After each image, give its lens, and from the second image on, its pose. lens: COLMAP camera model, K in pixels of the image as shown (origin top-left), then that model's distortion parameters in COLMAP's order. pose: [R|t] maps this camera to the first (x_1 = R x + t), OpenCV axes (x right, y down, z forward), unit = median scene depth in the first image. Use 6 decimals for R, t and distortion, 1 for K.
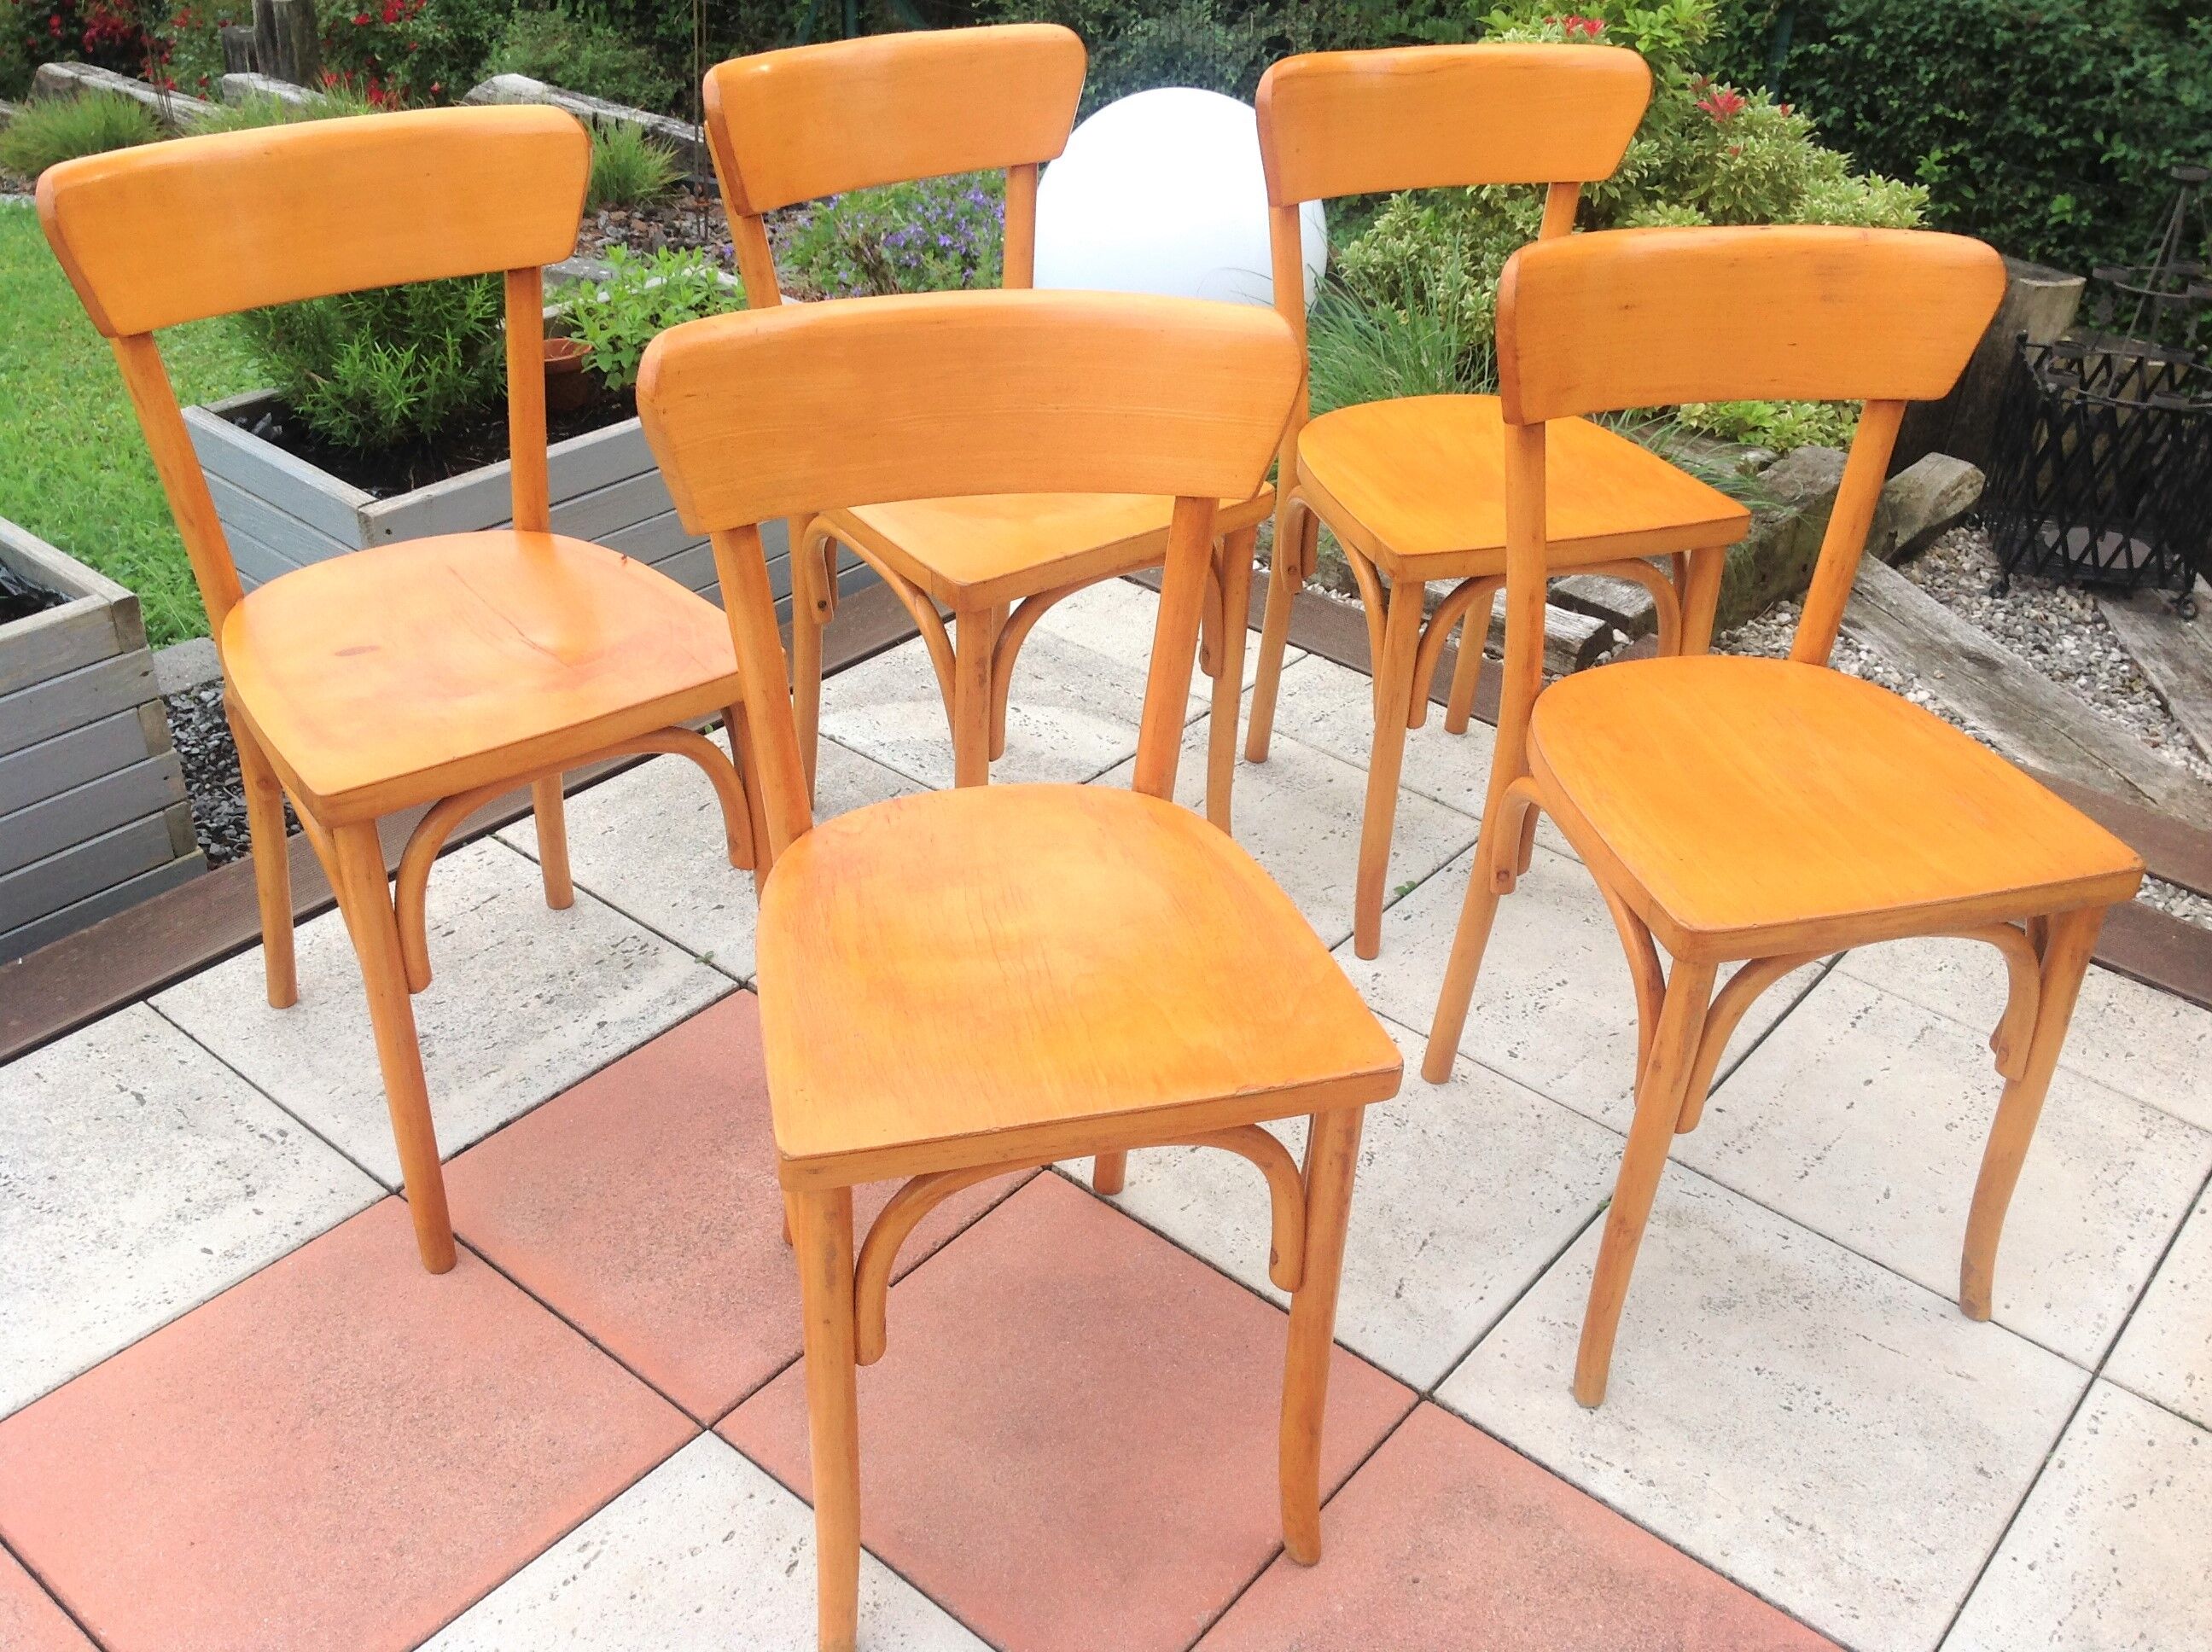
lens RADIAL K [[2082.1, 0, 1107.2], [0, 2082.1, 853.5], [0, 0, 1]] dist [0.107951, -0.228589]
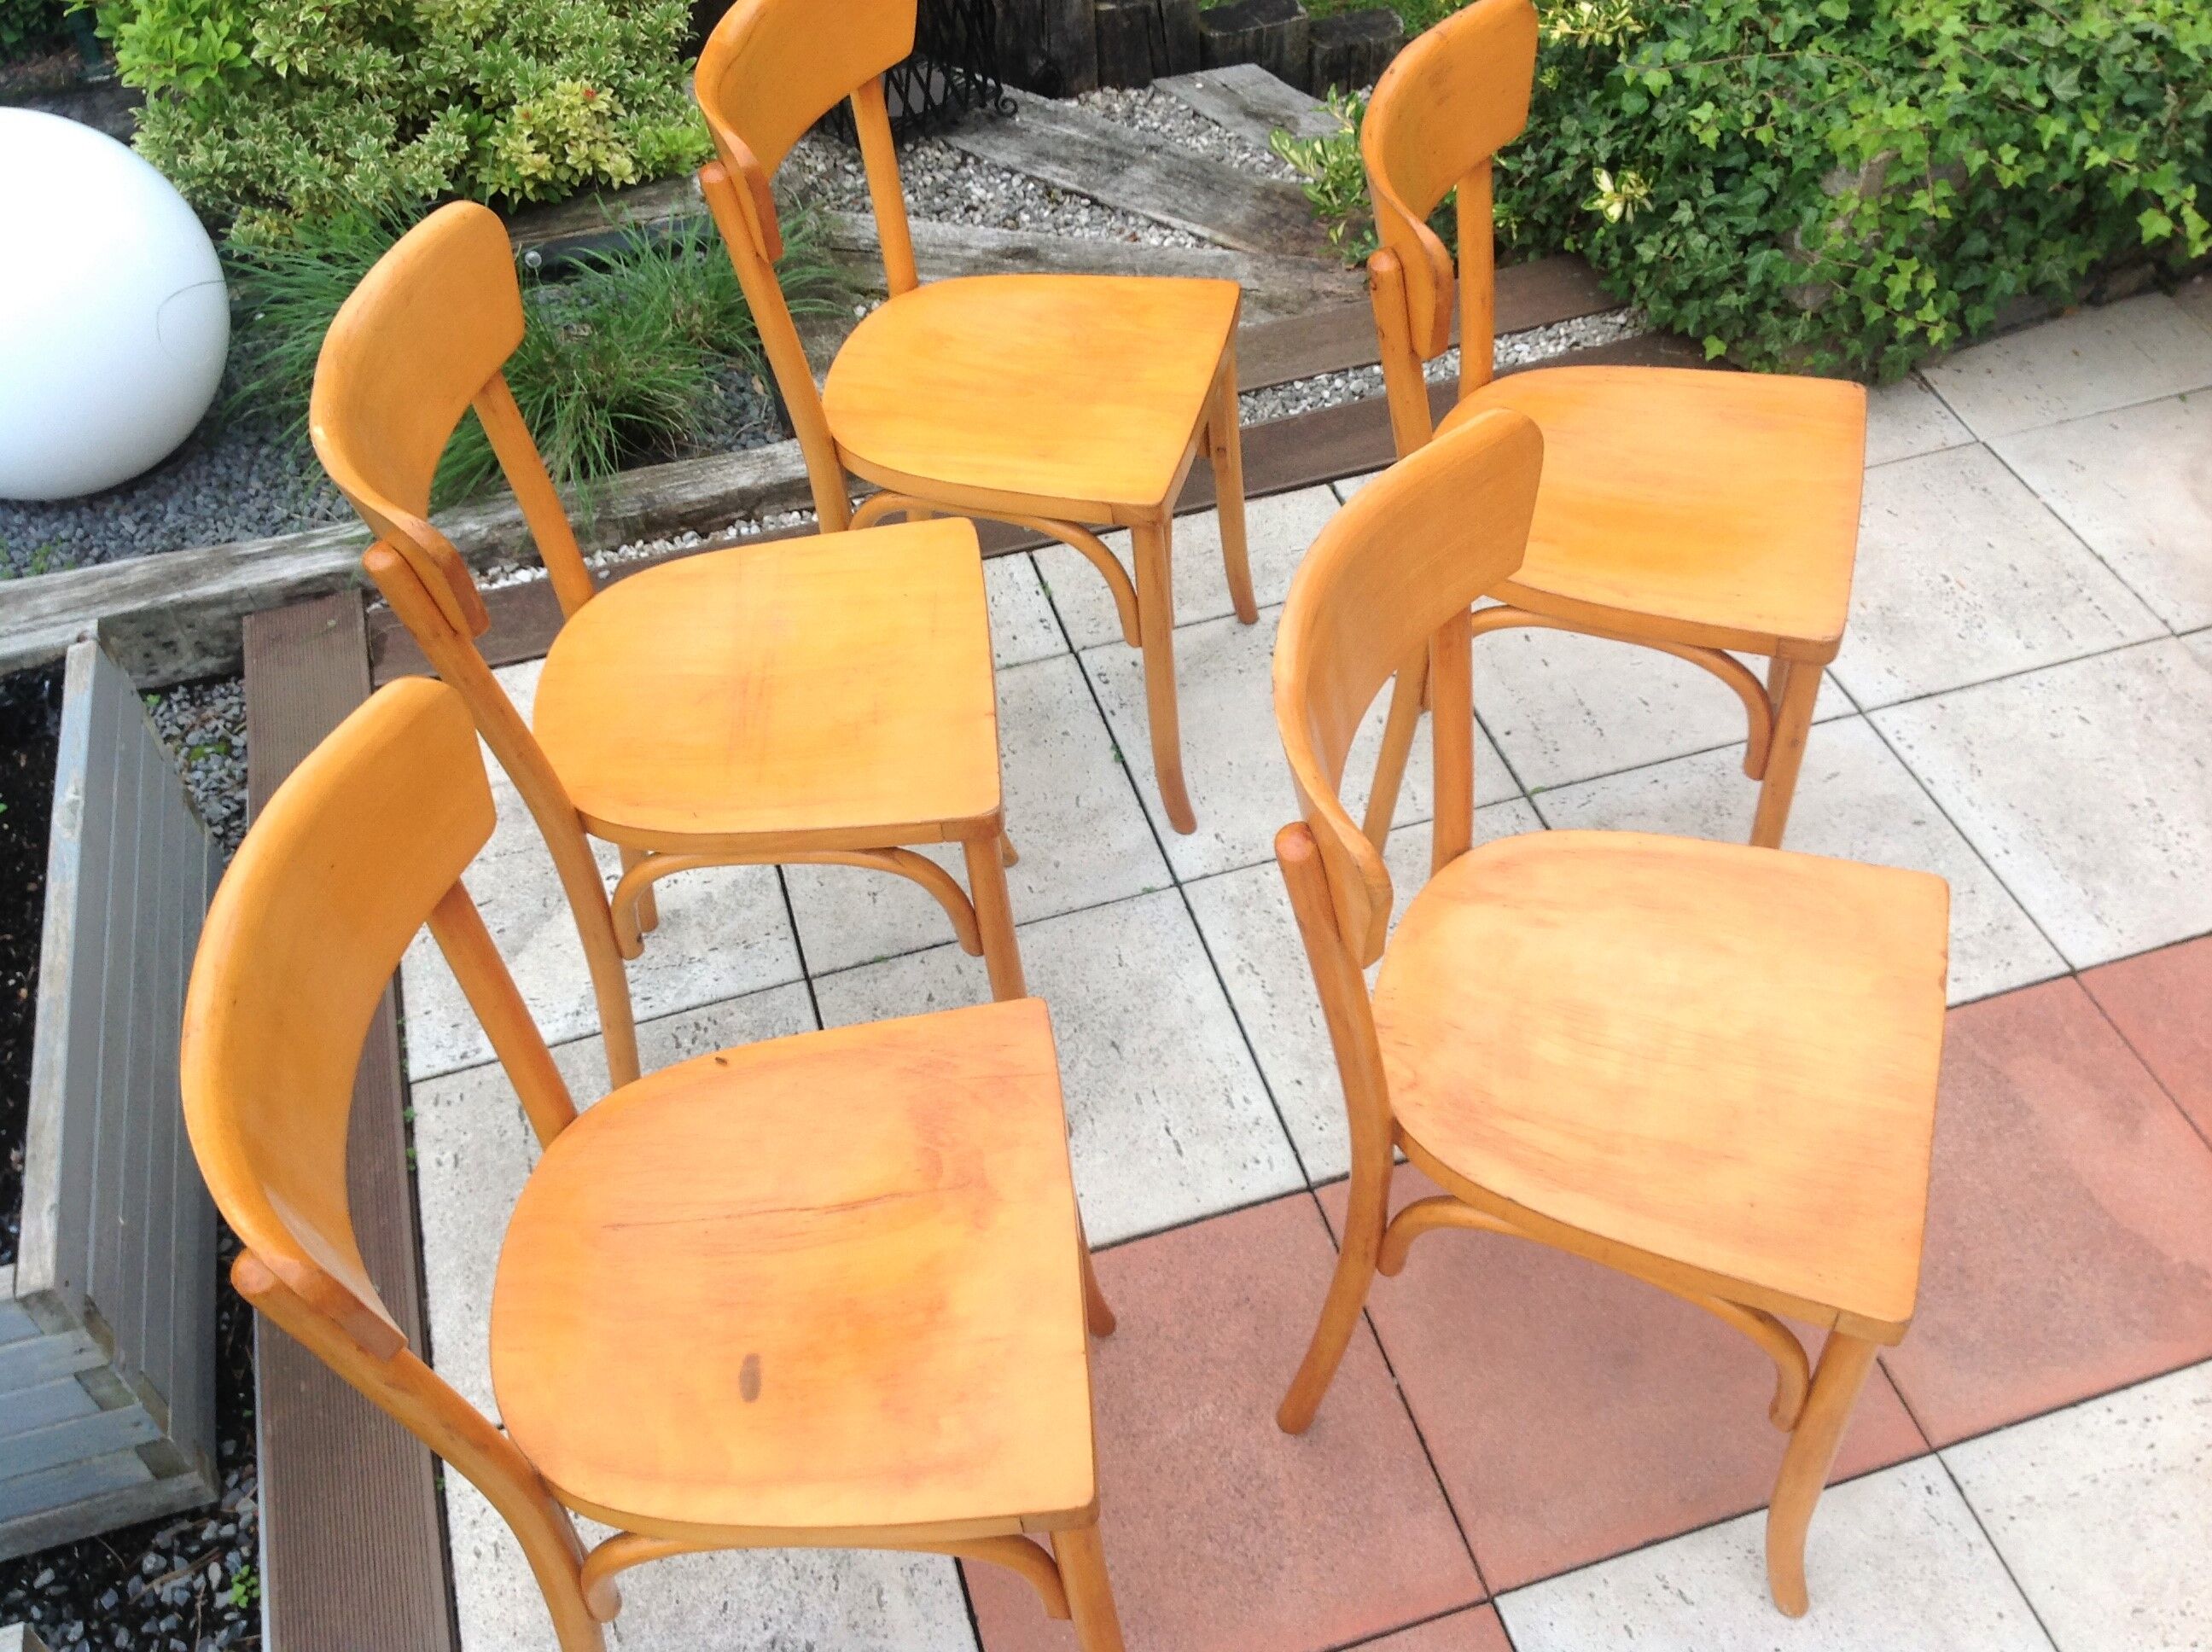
lens RADIAL K [[2163.7, 0, 1089.0], [0, 2163.7, 798.3], [0, 0, 1]] dist [0.072682, -0.169131]
pose [[0.560639, -0.639940, 0.525509, -0.296045], [0.518118, 0.766148, 0.380225, -0.256218], [-0.645939, 0.059107, 0.761097, 0.137383]]
